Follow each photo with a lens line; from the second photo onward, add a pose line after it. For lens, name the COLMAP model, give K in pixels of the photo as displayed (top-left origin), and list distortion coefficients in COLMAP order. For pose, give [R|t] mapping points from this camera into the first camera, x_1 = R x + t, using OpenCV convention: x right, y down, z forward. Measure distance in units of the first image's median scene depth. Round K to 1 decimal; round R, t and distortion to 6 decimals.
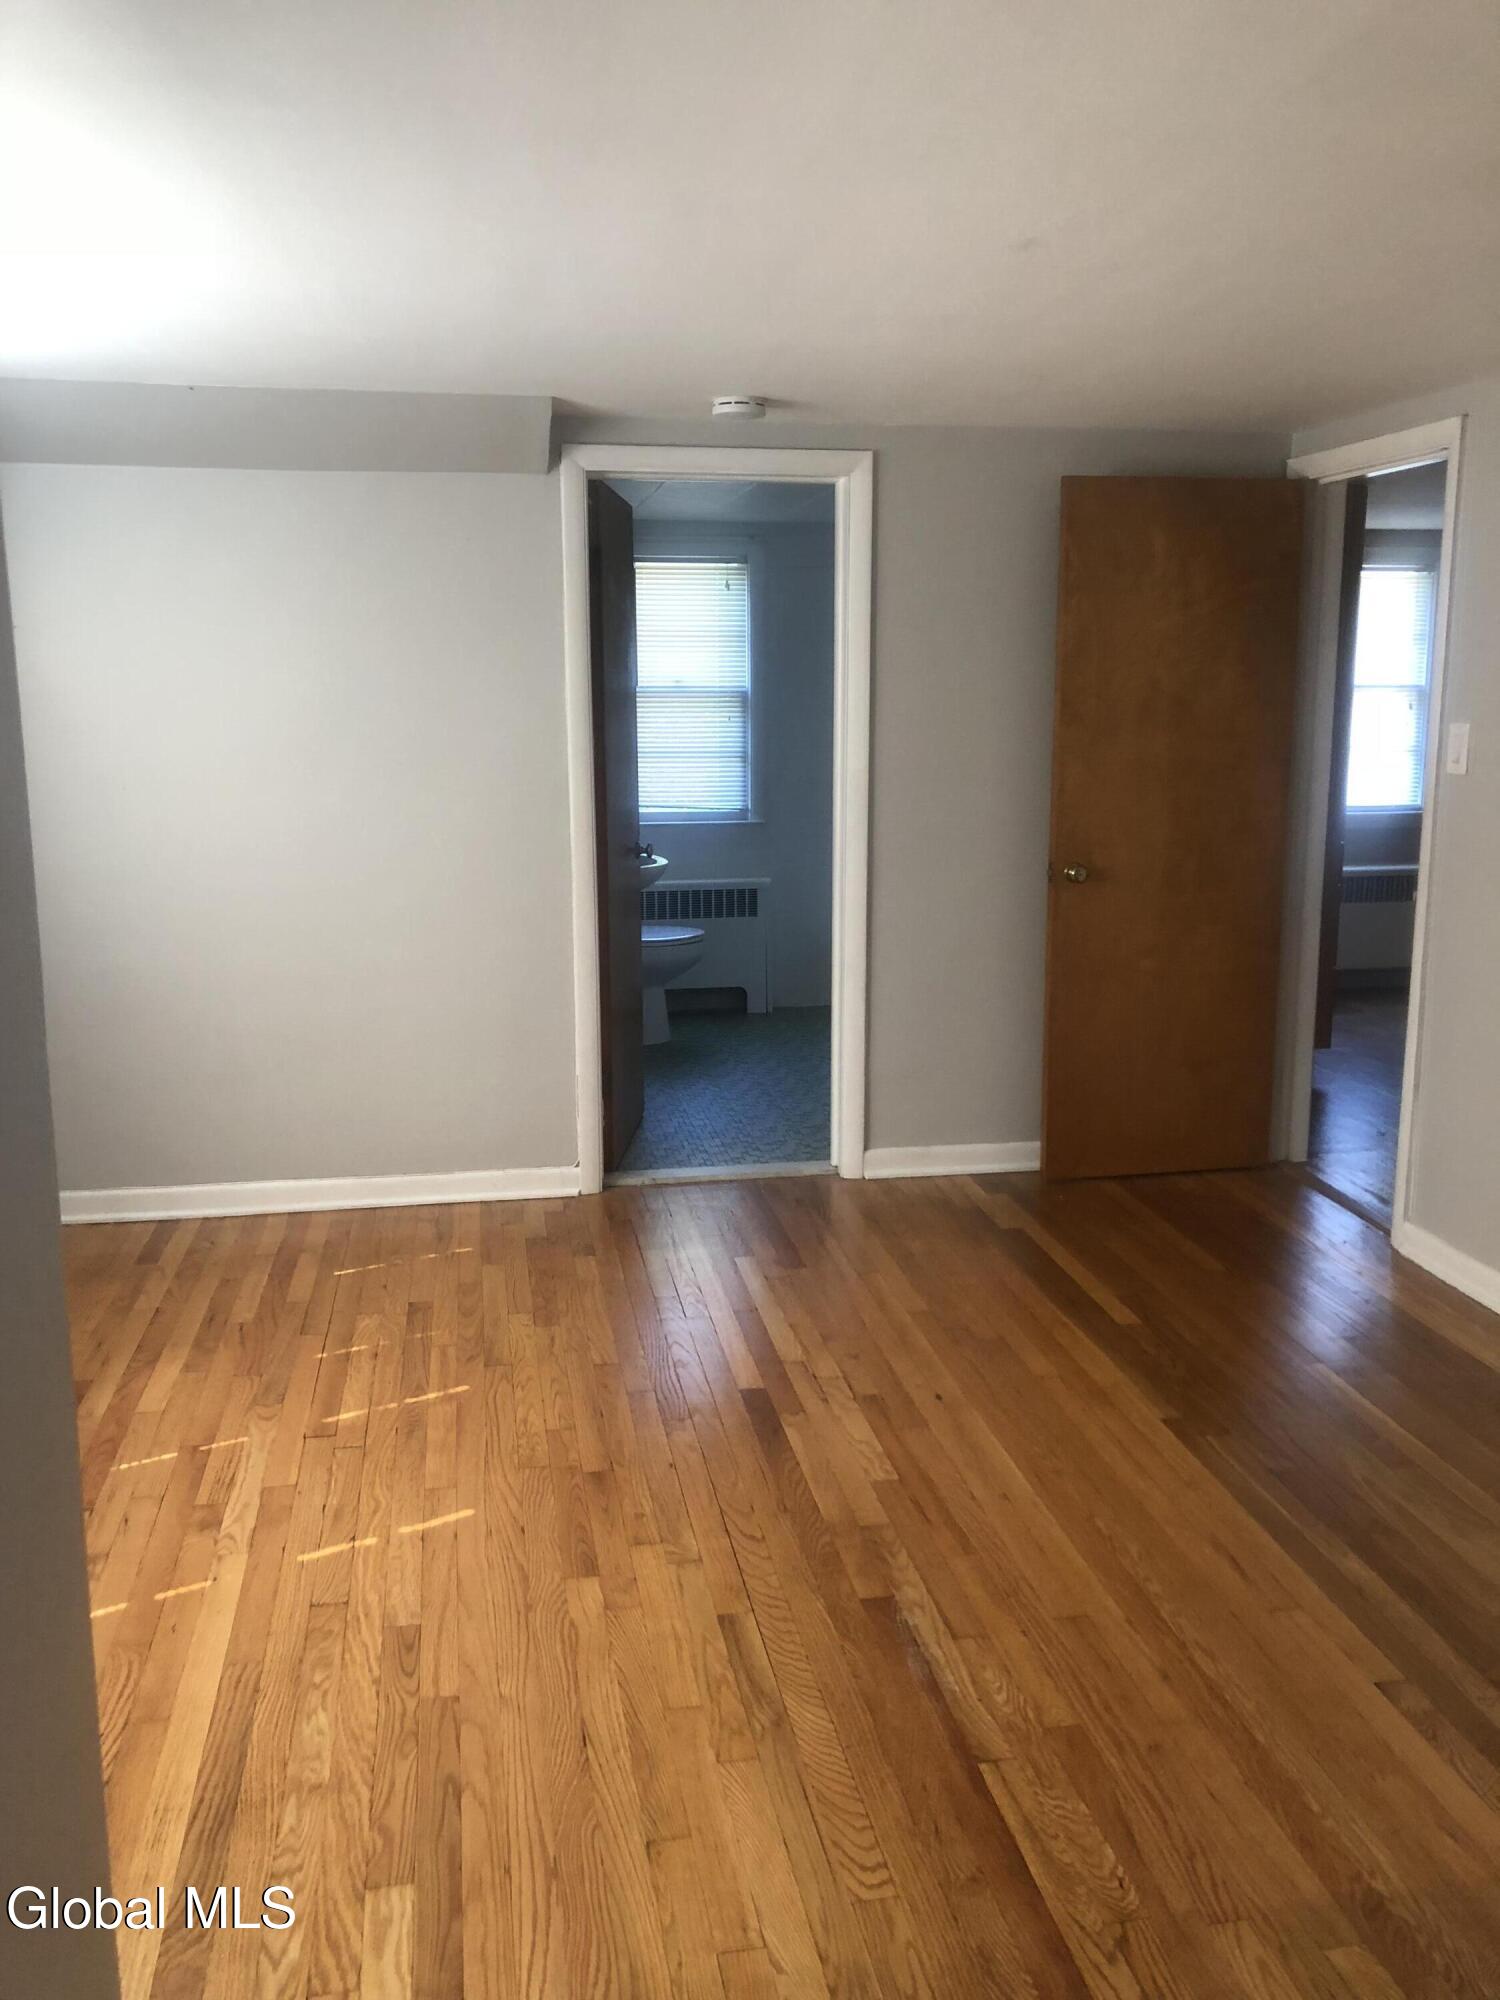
lens RADIAL K [[1610.0, 0, 750.0], [0, 1610.0, 1000.0], [0, 0, 1]] dist [0.005112, 0.007002]
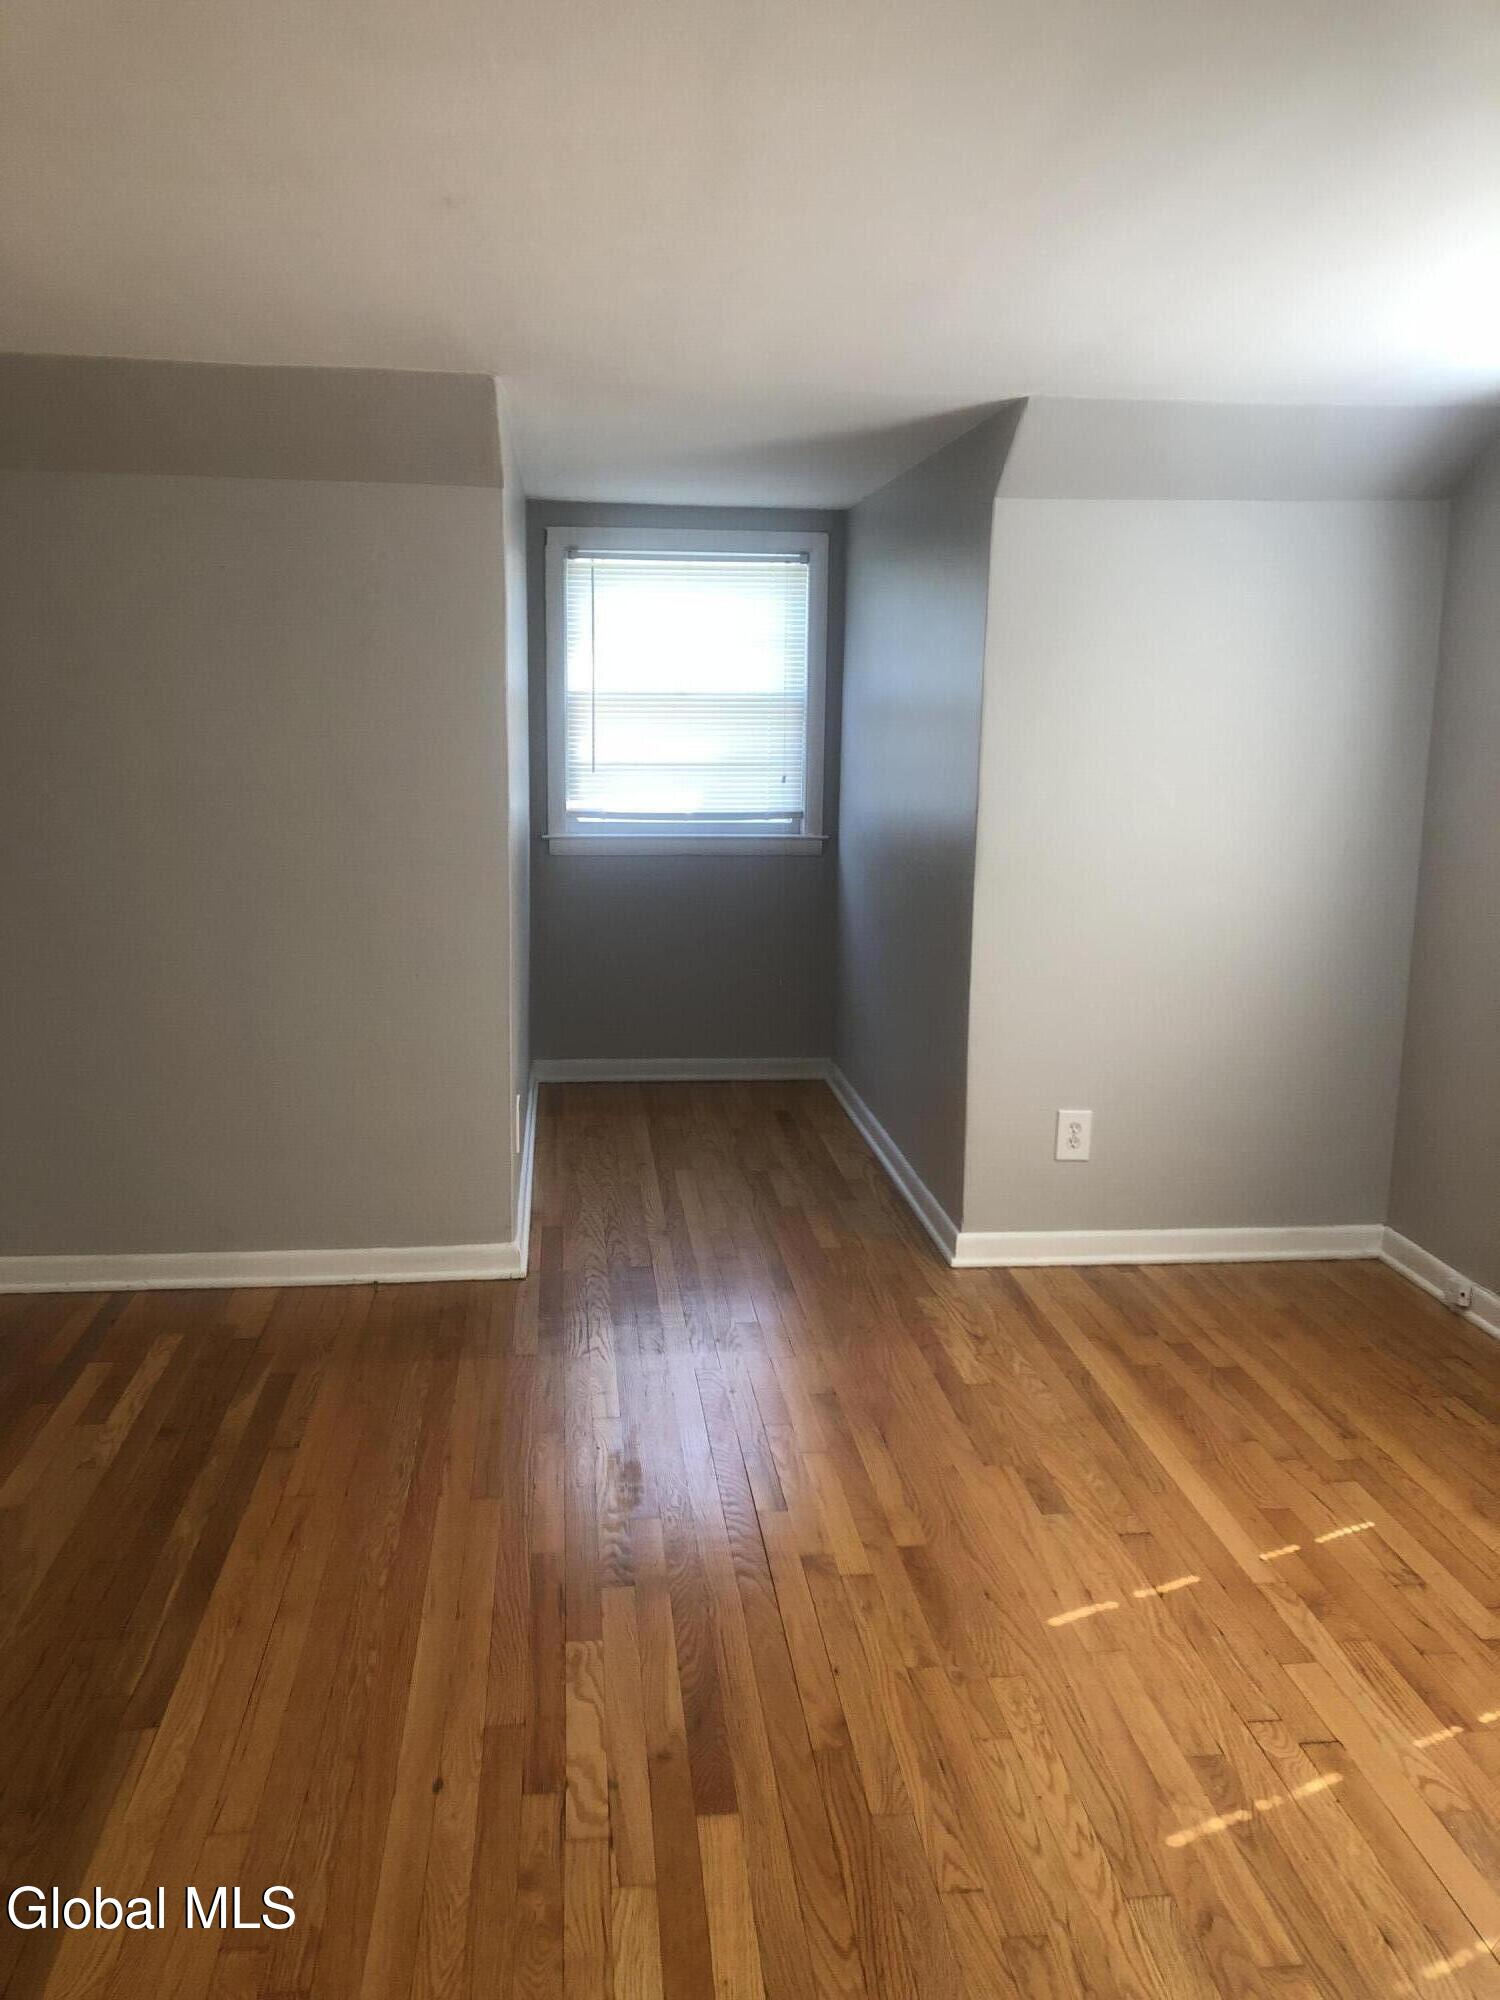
lens RADIAL K [[1658.0, 0, 744.4], [0, 1658.0, 1000.3], [0, 0, 1]] dist [-0.002589, -0.012739]
pose [[-0.997467, -0.024034, 0.066954, -0.058813], [0.002509, 0.928726, 0.370758, -0.390135], [-0.071092, 0.369986, -0.926313, 1.926808]]
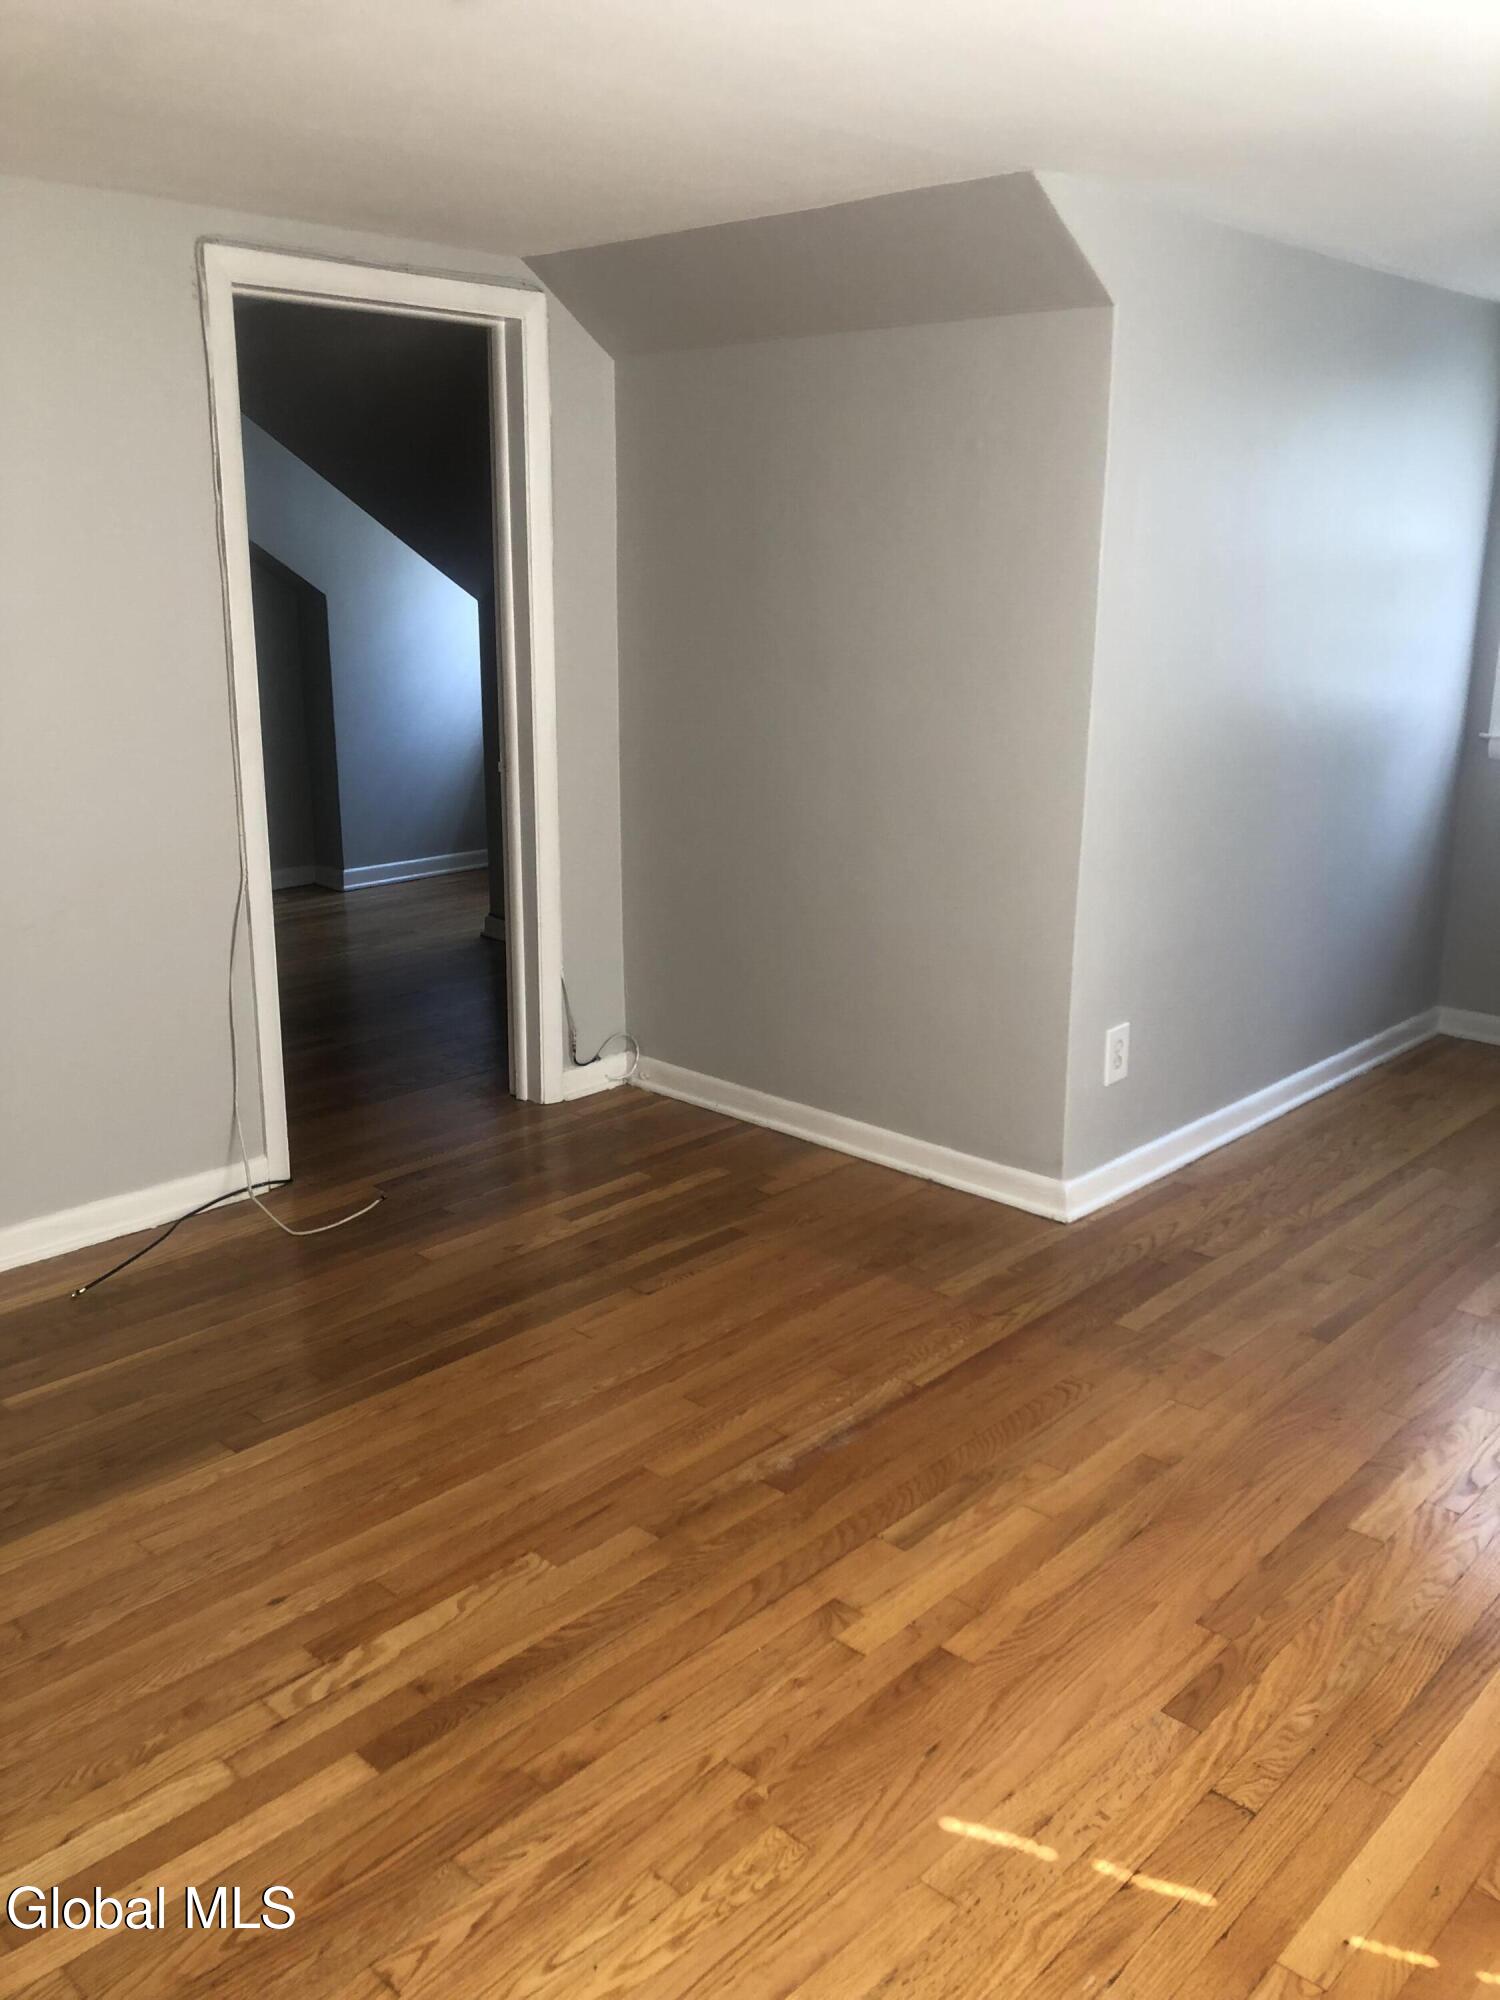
lens RADIAL K [[1658.3, 0, 750.0], [0, 1658.3, 1000.0], [0, 0, 1]] dist [0.007442, -0.025548]
pose [[-0.594579, -0.212884, 0.775343, -0.639332], [0.149256, 0.918328, 0.366601, -0.279747], [-0.790063, 0.333698, -0.514244, 1.434735]]
